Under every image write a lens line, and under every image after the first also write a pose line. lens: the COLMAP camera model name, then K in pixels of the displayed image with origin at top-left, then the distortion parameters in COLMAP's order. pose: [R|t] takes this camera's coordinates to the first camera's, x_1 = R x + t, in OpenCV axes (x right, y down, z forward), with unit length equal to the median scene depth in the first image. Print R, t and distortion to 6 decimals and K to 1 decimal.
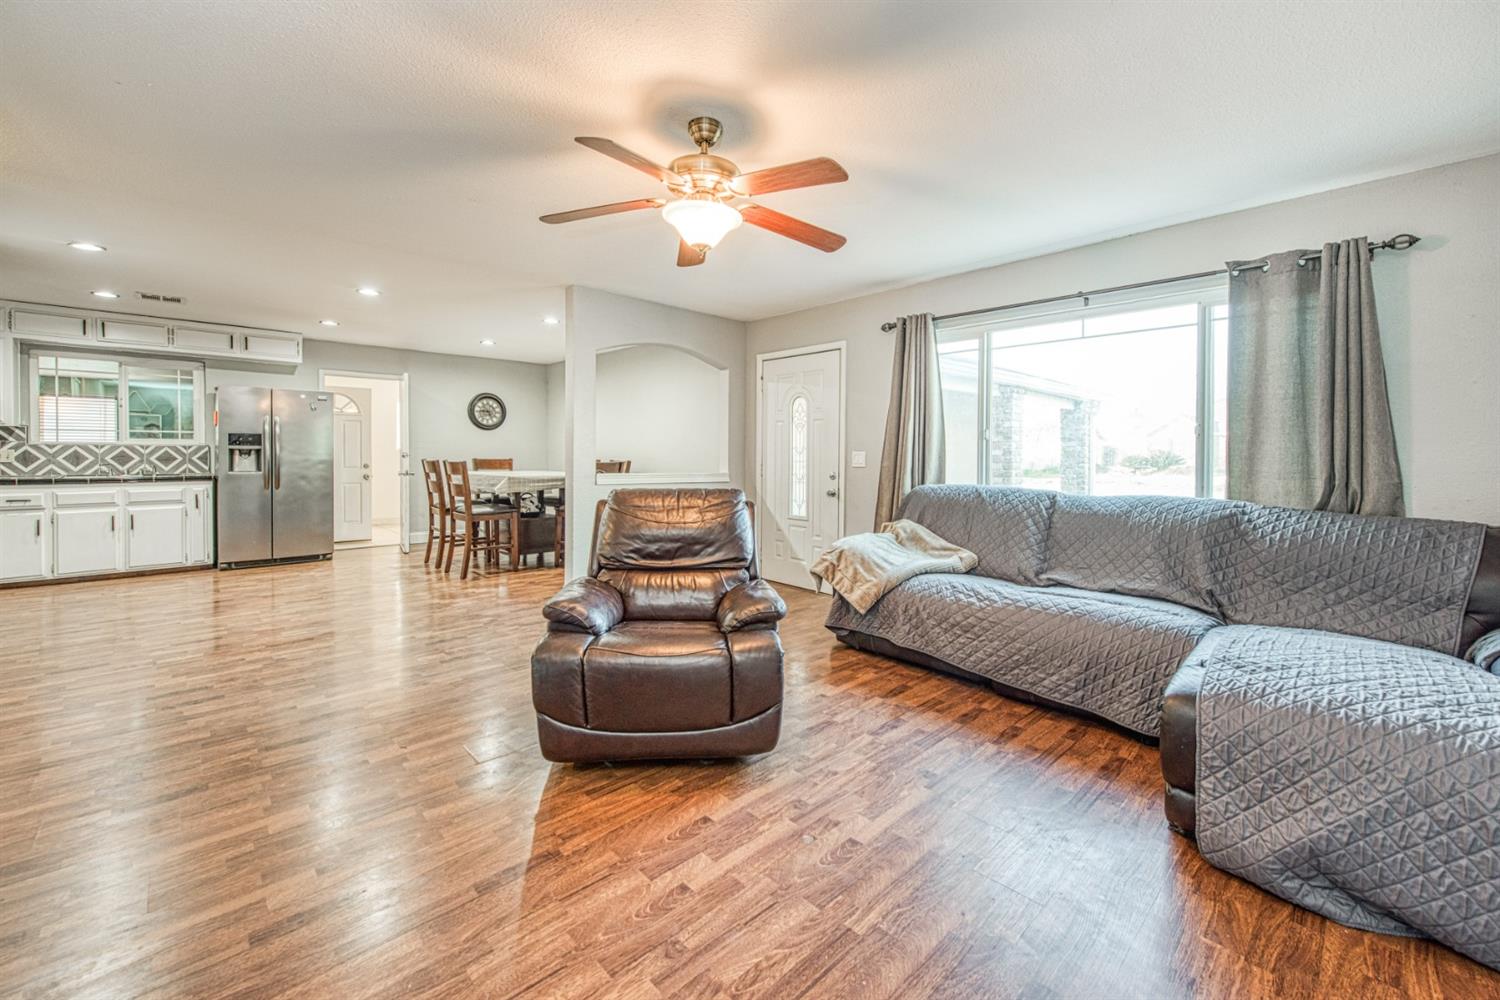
lens RADIAL K [[597.2, 0, 703.3], [0, 597.2, 461.3], [0, 0, 1]] dist [-0.002060, -0.000142]
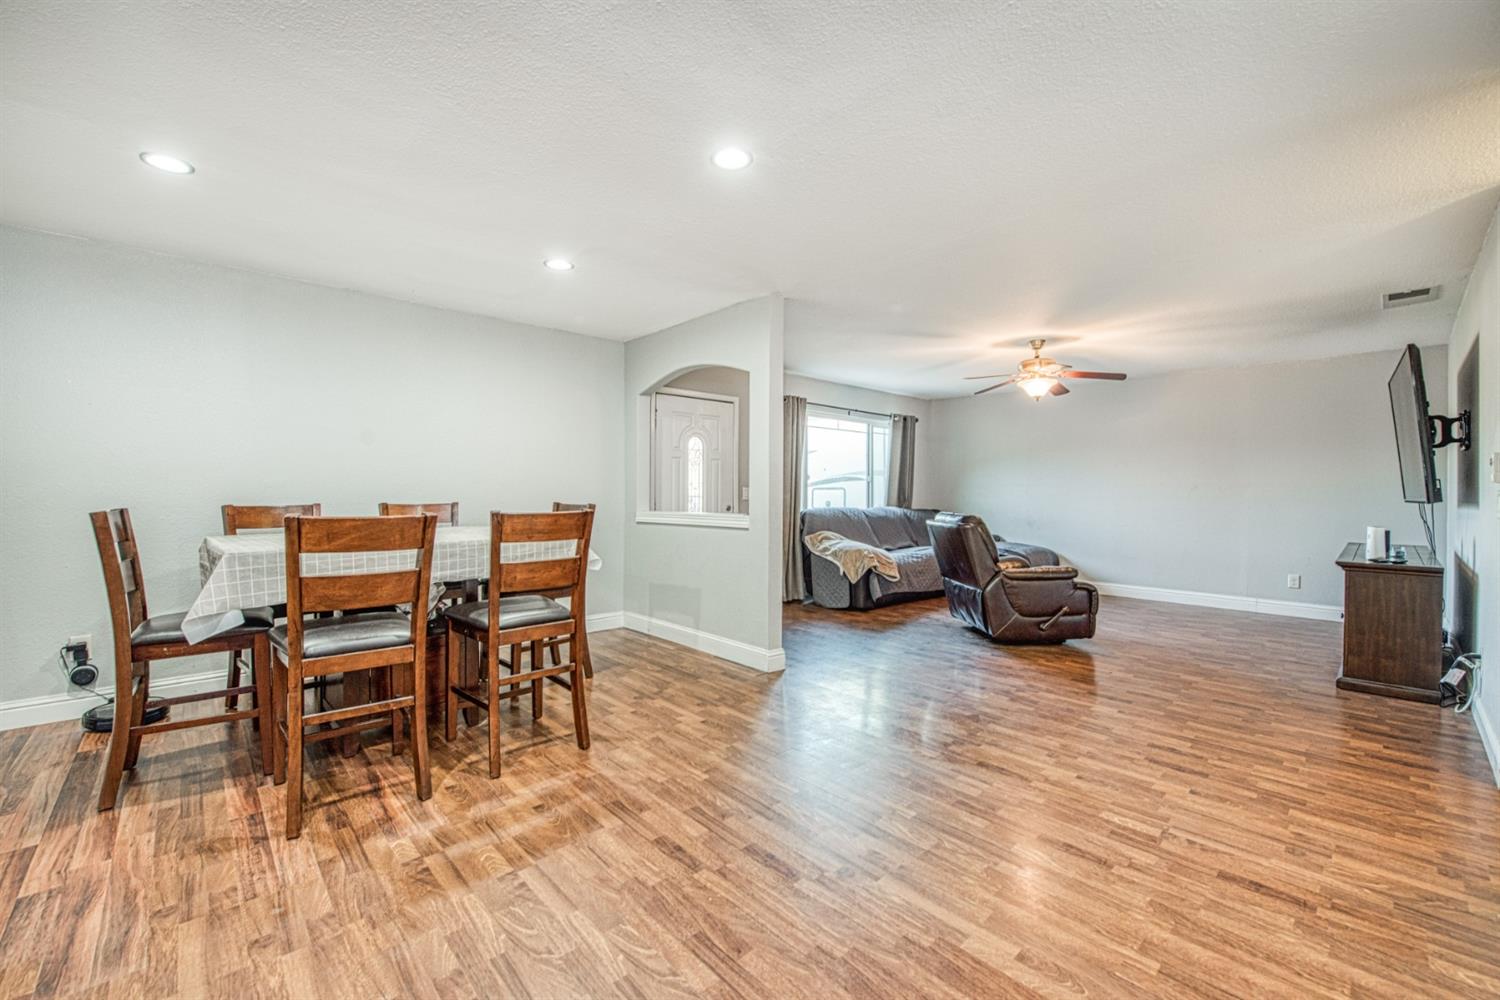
lens RADIAL K [[644.7, 0, 771.6], [0, 644.7, 487.8], [0, 0, 1]] dist [-0.032412, -0.000193]
pose [[-0.068162, -0.006293, 0.997654, -0.869425], [0.008781, 0.999938, 0.006907, -0.019355], [-0.997636, 0.009231, -0.068102, 0.814115]]
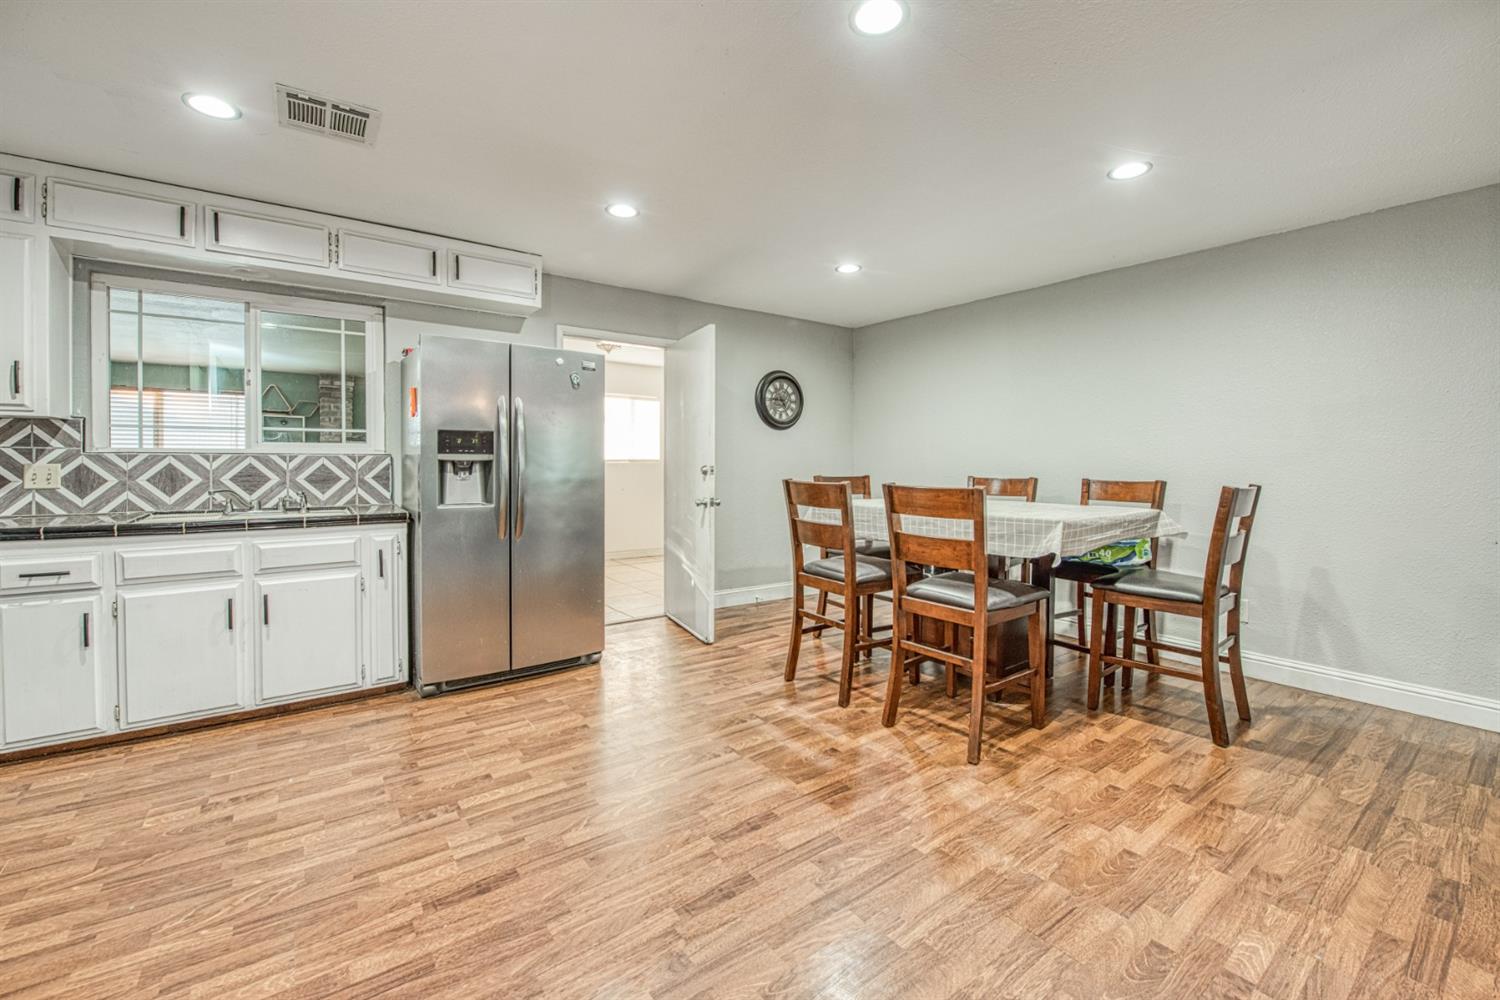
lens RADIAL K [[585.8, 0, 726.4], [0, 585.8, 468.6], [0, 0, 1]] dist [-0.017818, -0.000401]
pose [[0.995040, -0.002401, -0.099443, -0.498777], [0.001991, 0.999989, -0.004215, -0.011275], [0.099452, 0.003996, 0.995034, 0.526902]]
